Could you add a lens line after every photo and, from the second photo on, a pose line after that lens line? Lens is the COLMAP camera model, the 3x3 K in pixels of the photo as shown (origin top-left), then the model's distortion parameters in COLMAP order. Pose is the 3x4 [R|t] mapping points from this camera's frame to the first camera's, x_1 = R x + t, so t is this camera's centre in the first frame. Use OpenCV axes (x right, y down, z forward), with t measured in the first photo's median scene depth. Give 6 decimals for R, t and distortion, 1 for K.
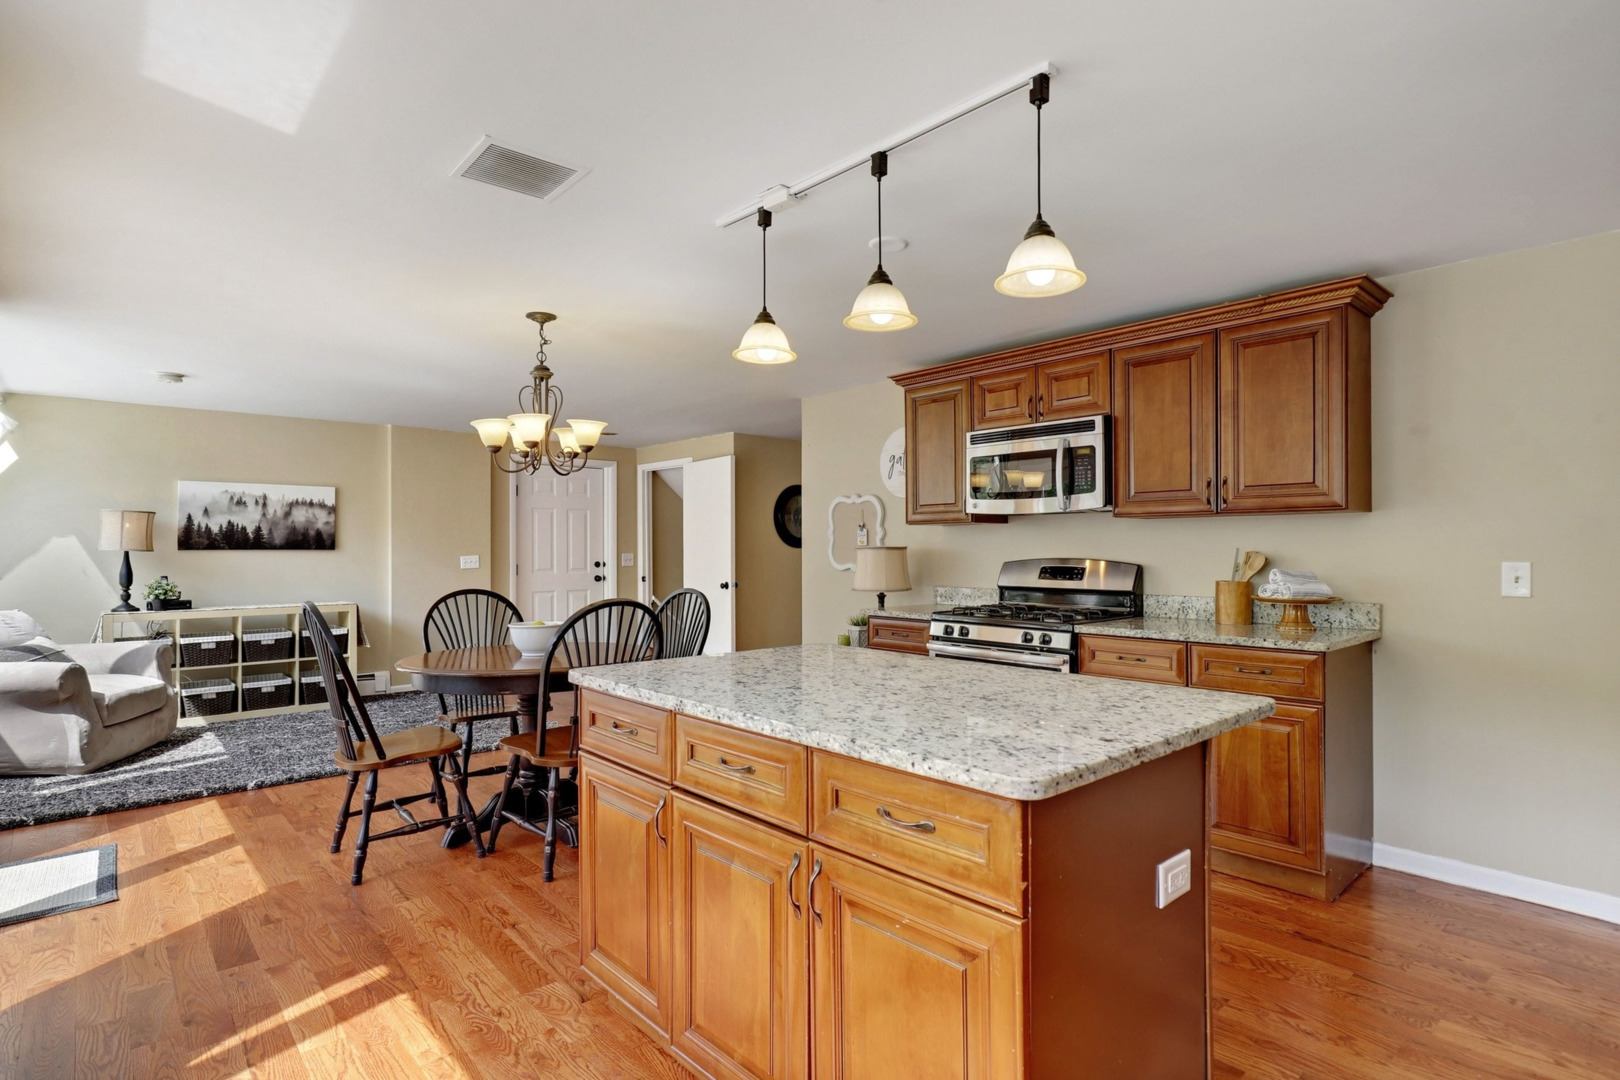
lens RADIAL K [[847.8, 0, 820.3], [0, 847.8, 542.6], [0, 0, 1]] dist [-0.002640, 0.000133]
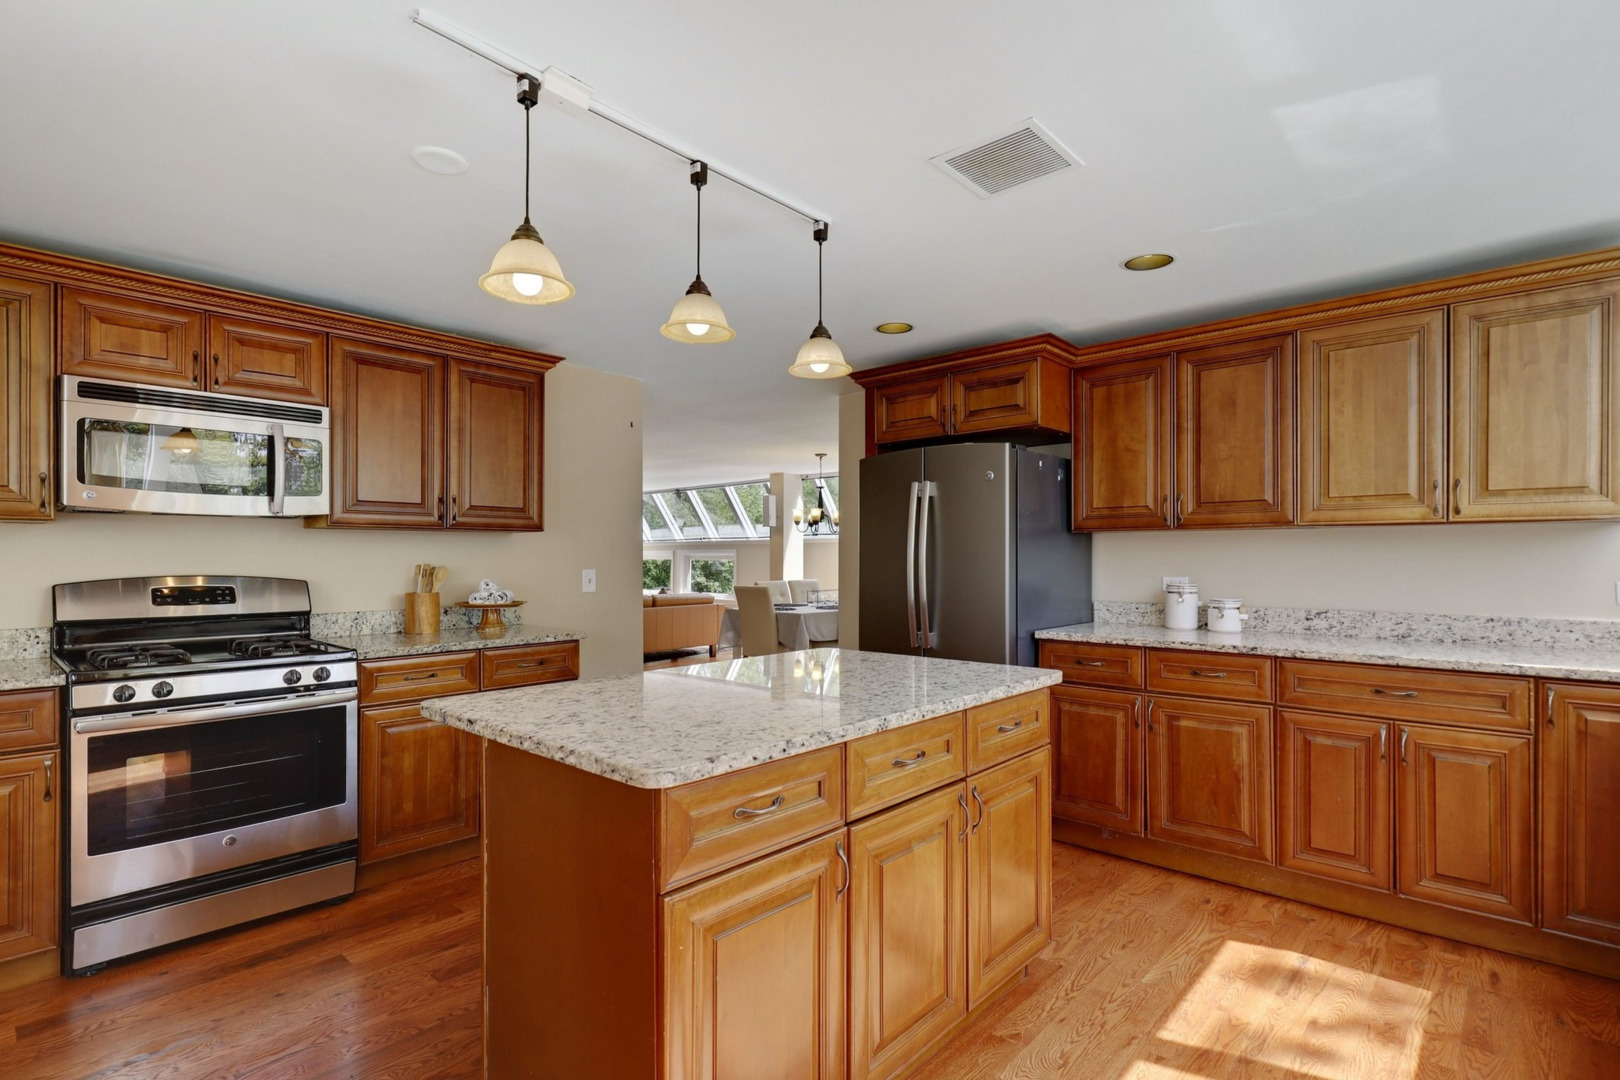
lens RADIAL K [[793.9, 0, 842.0], [0, 793.9, 553.3], [0, 0, 1]] dist [0.001035, -0.000534]
pose [[-0.128719, 0.007159, 0.991655, -0.563768], [-0.004750, 0.999958, -0.007836, 0.001725], [-0.991670, -0.005719, -0.128680, 0.617392]]
